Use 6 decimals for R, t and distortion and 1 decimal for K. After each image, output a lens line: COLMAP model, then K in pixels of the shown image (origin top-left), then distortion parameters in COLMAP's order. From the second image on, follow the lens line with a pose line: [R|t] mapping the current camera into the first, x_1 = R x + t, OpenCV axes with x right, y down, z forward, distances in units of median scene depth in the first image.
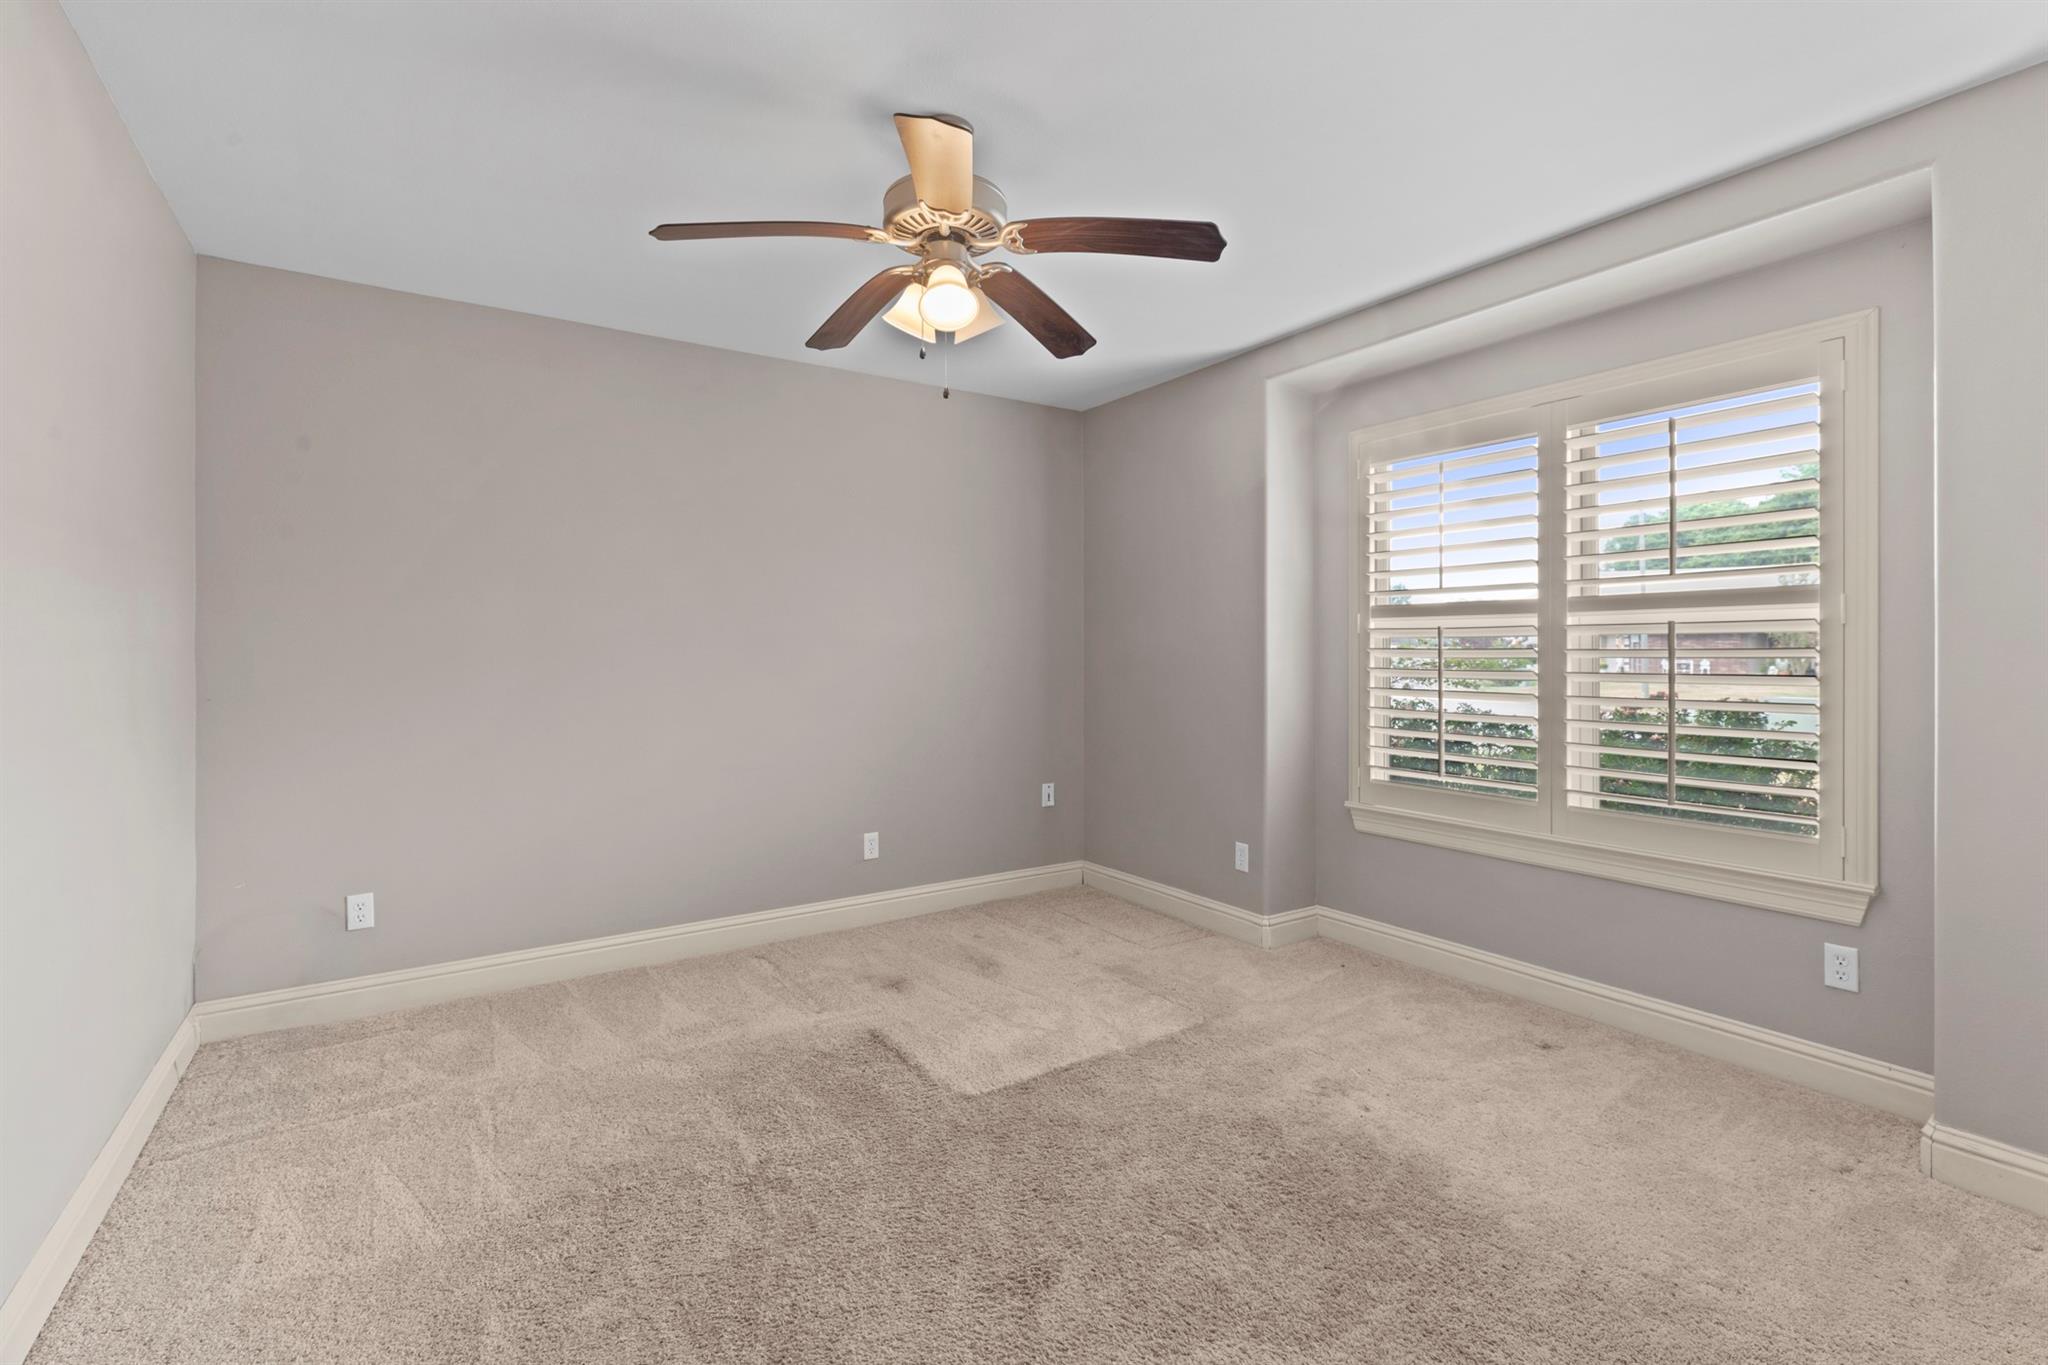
lens RADIAL K [[917.6, 0, 1034.3], [0, 917.6, 663.5], [0, 0, 1]] dist [0.001134, 0.000188]
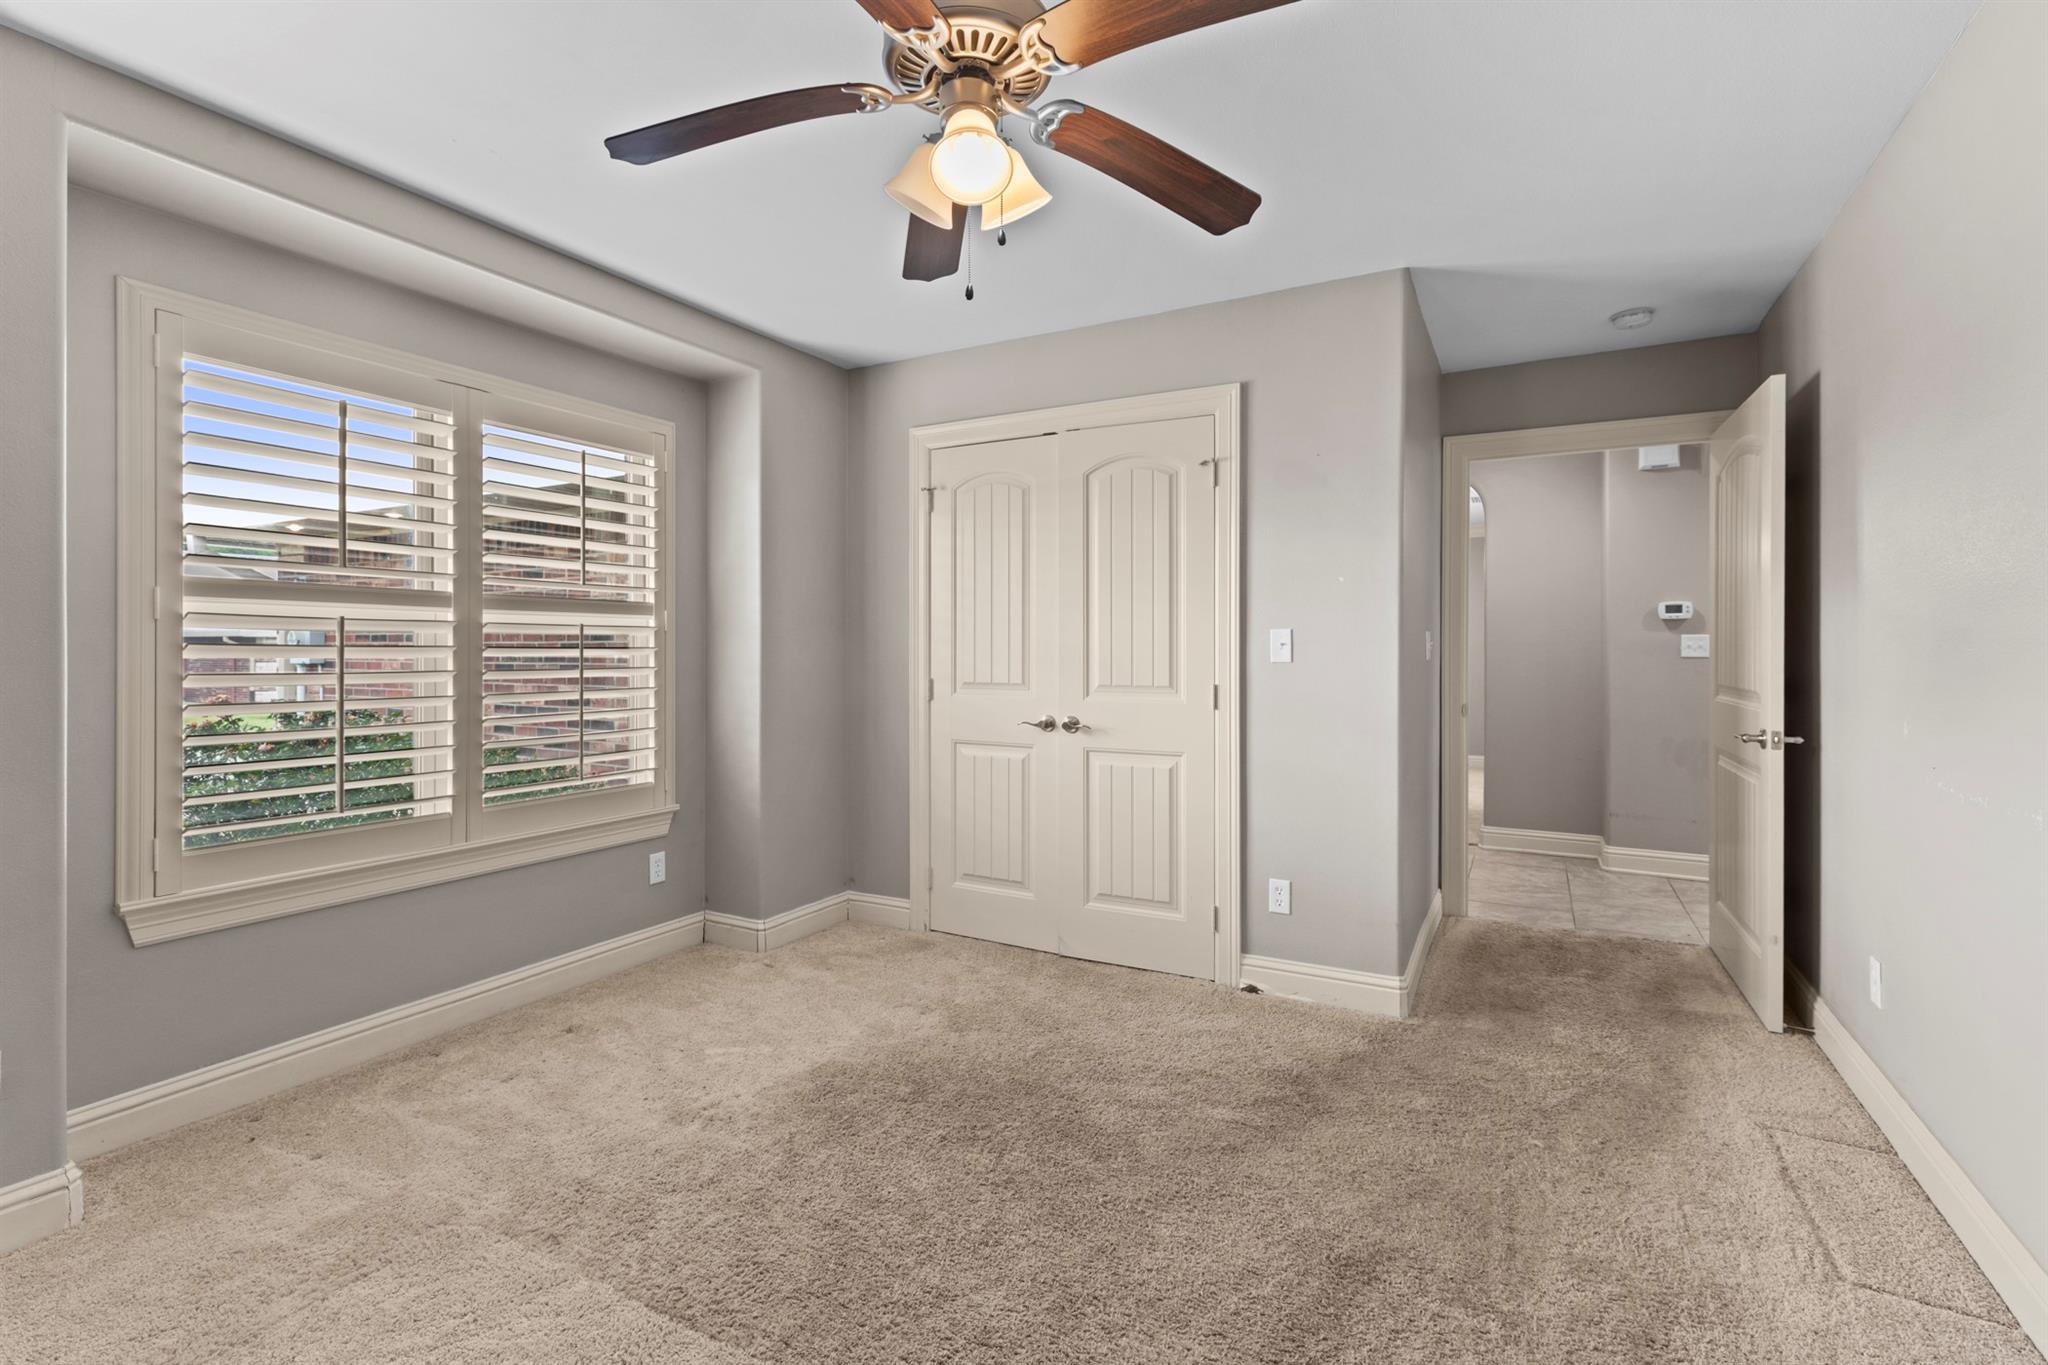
lens RADIAL K [[917.6, 0, 1034.3], [0, 917.6, 663.5], [0, 0, 1]] dist [0.001134, 0.000188]
pose [[-0.463216, -0.013910, 0.886136, -0.573107], [0.007855, 0.999773, 0.019800, -0.013462], [-0.886211, 0.016132, -0.463001, 0.967137]]
